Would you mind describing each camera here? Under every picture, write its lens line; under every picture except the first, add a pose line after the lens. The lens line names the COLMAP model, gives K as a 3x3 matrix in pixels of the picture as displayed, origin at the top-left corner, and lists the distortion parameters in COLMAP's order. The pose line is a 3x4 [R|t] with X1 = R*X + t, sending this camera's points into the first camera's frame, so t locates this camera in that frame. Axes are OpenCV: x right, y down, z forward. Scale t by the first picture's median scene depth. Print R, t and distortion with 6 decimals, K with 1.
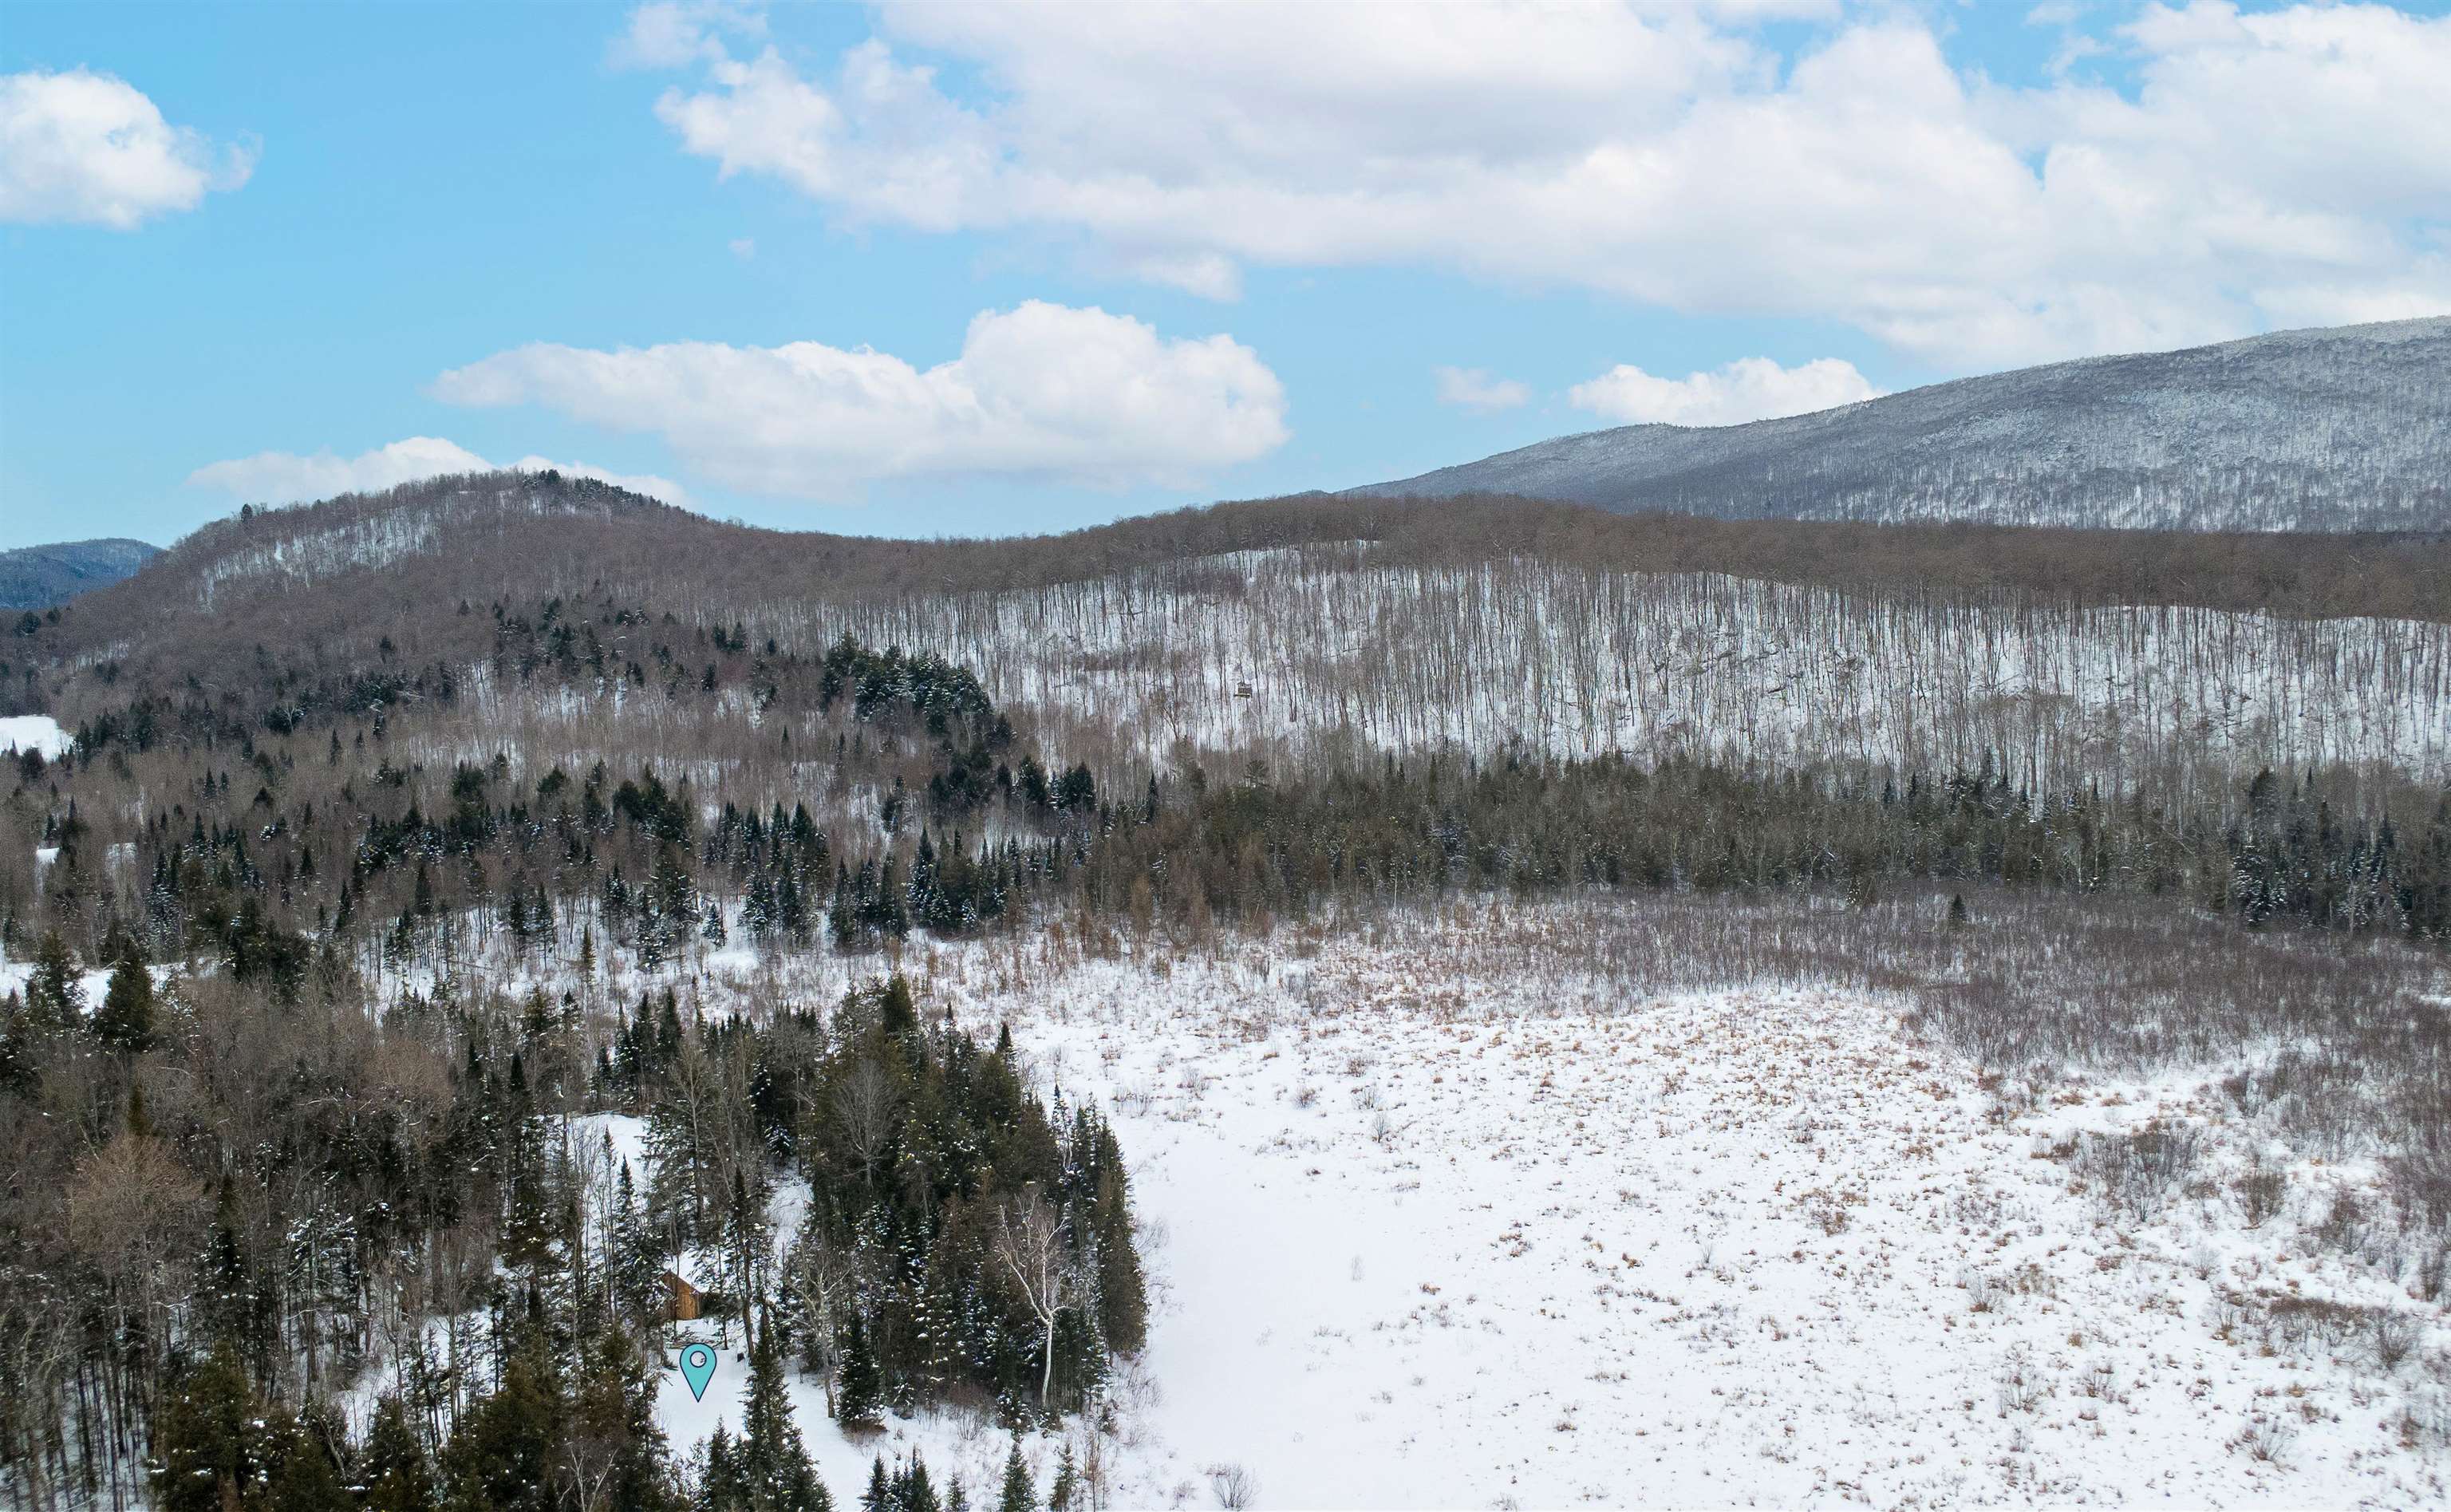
lens RADIAL K [[1897.5, 0, 1225.5], [0, 1897.5, 756.0], [0, 0, 1]] dist [-0.010590, -0.001525]
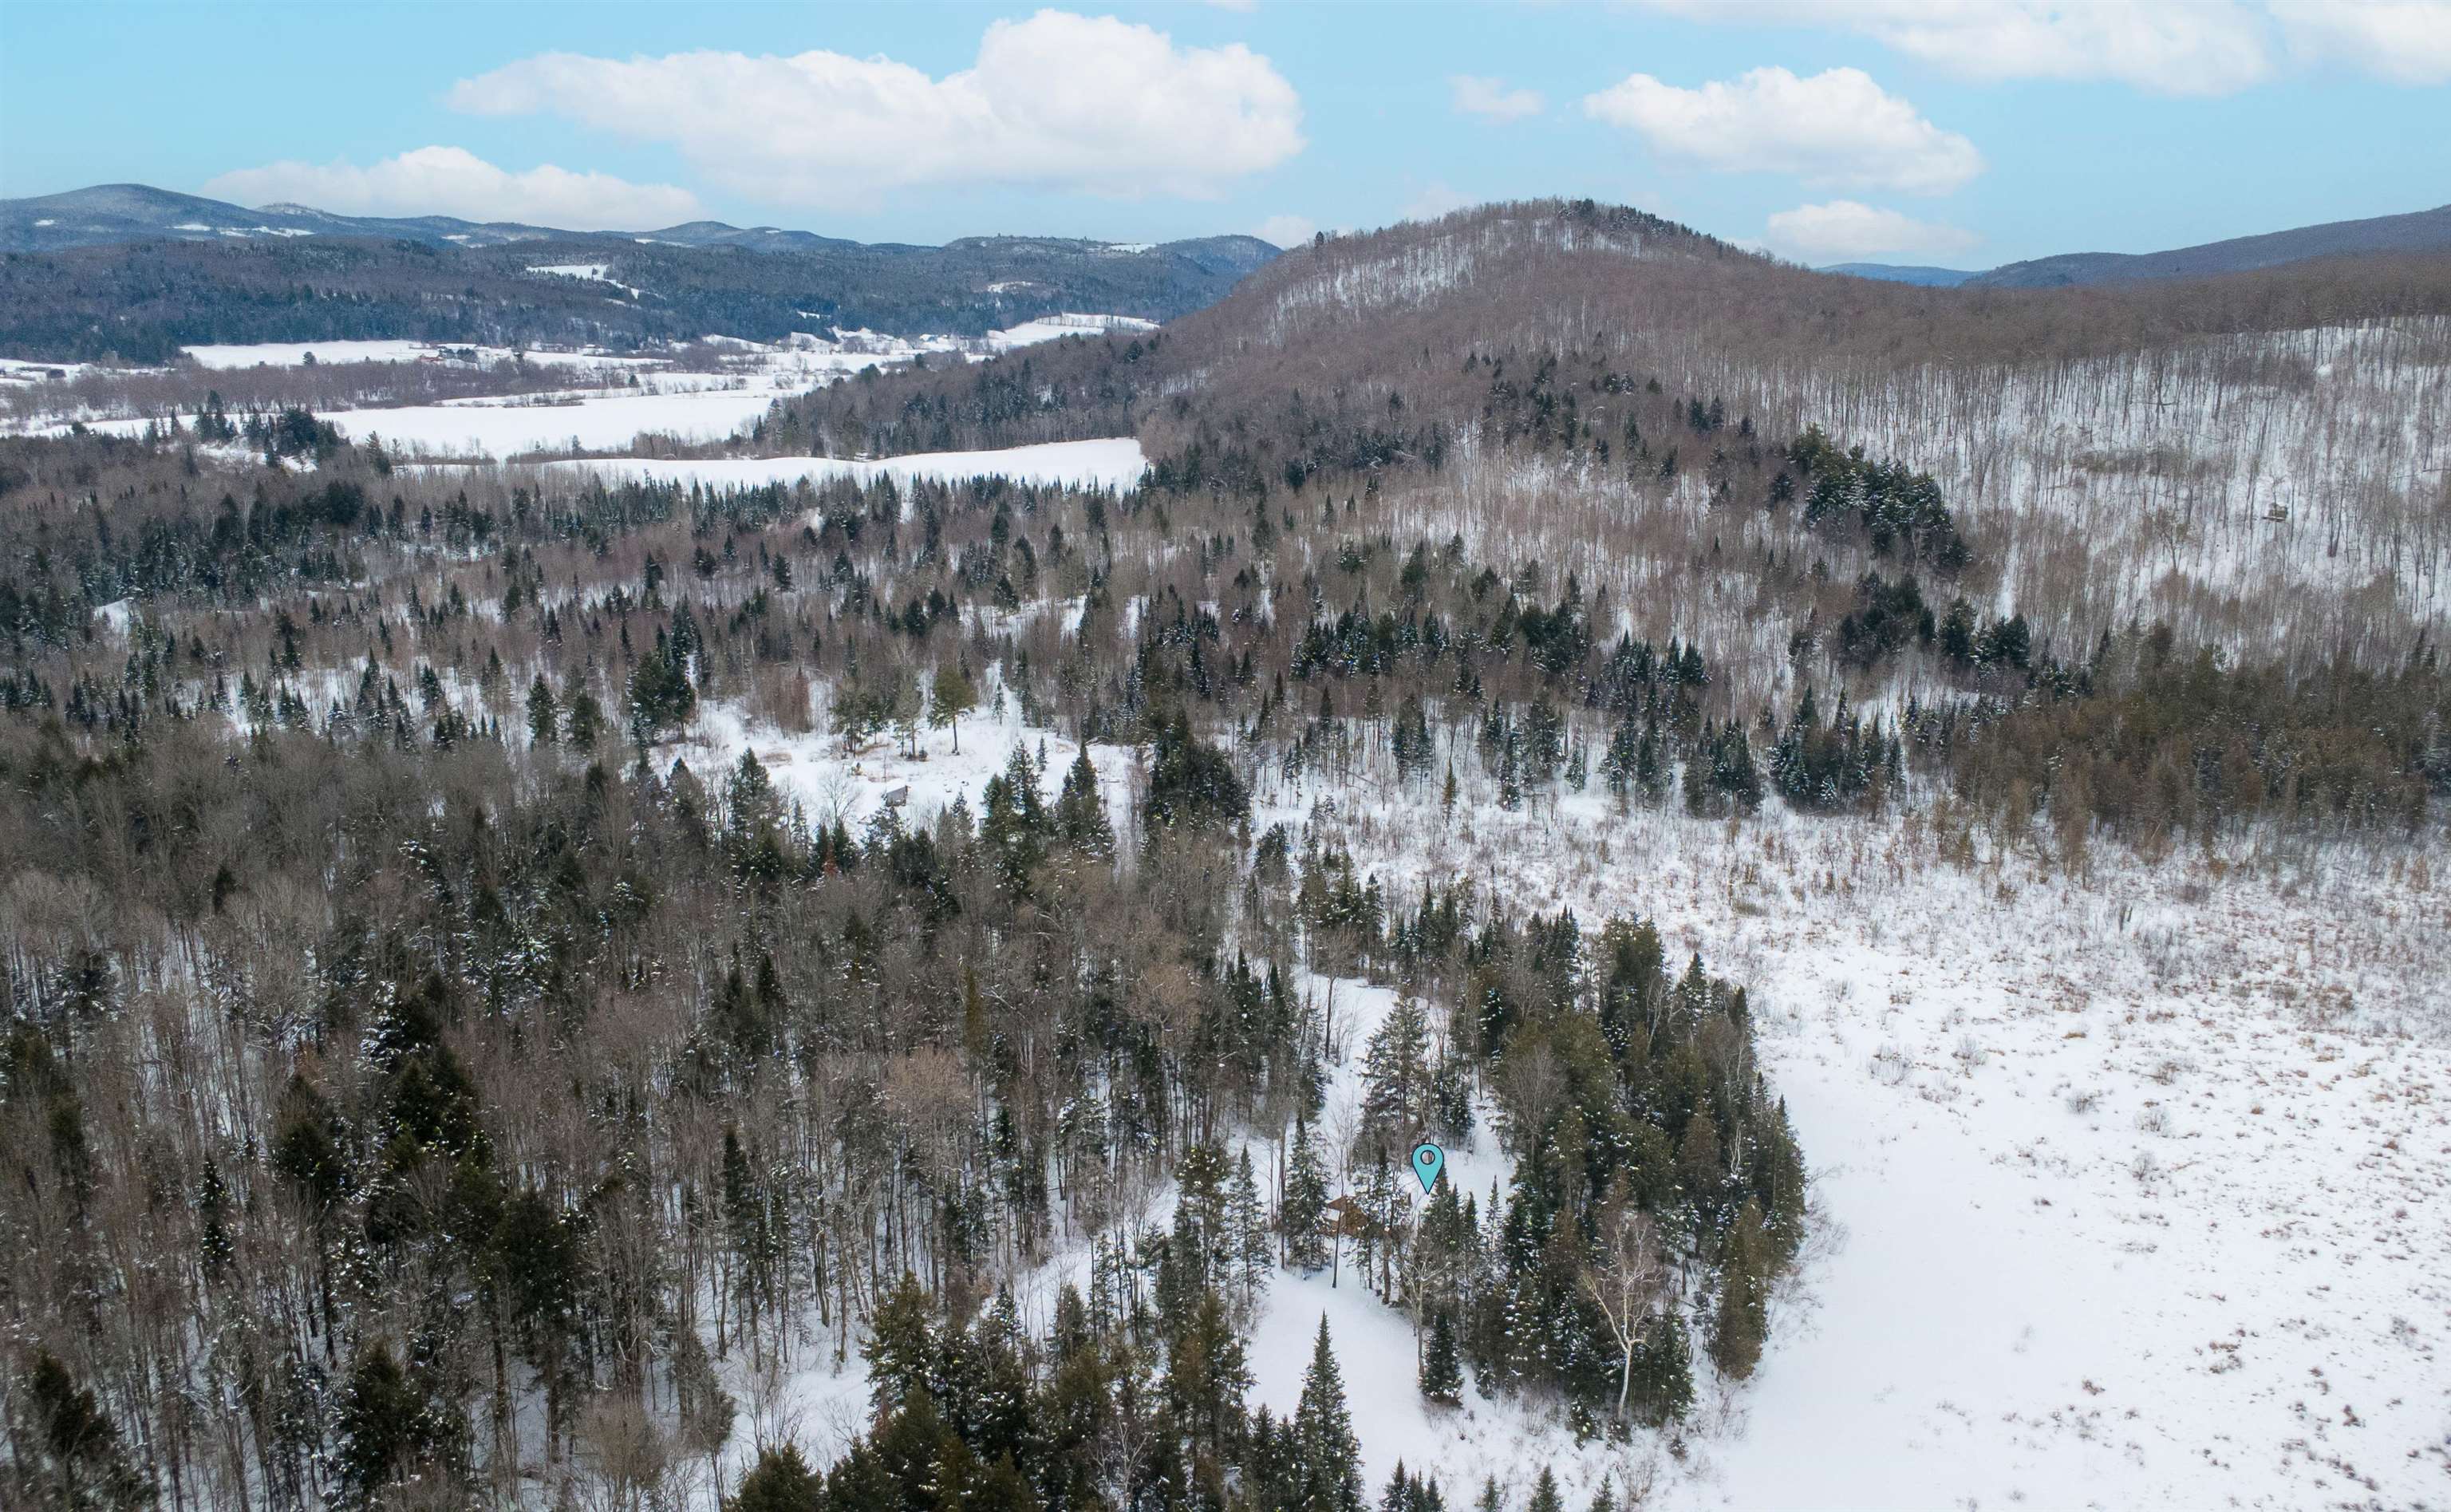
lens RADIAL K [[1899.7, 0, 1225.5], [0, 1899.7, 756.0], [0, 0, 1]] dist [0.034537, -0.075736]
pose [[0.851400, 0.151633, -0.502121, 0.070537], [-0.062625, 0.979841, 0.189710, -0.077792], [0.520765, -0.130074, 0.843732, -0.000863]]
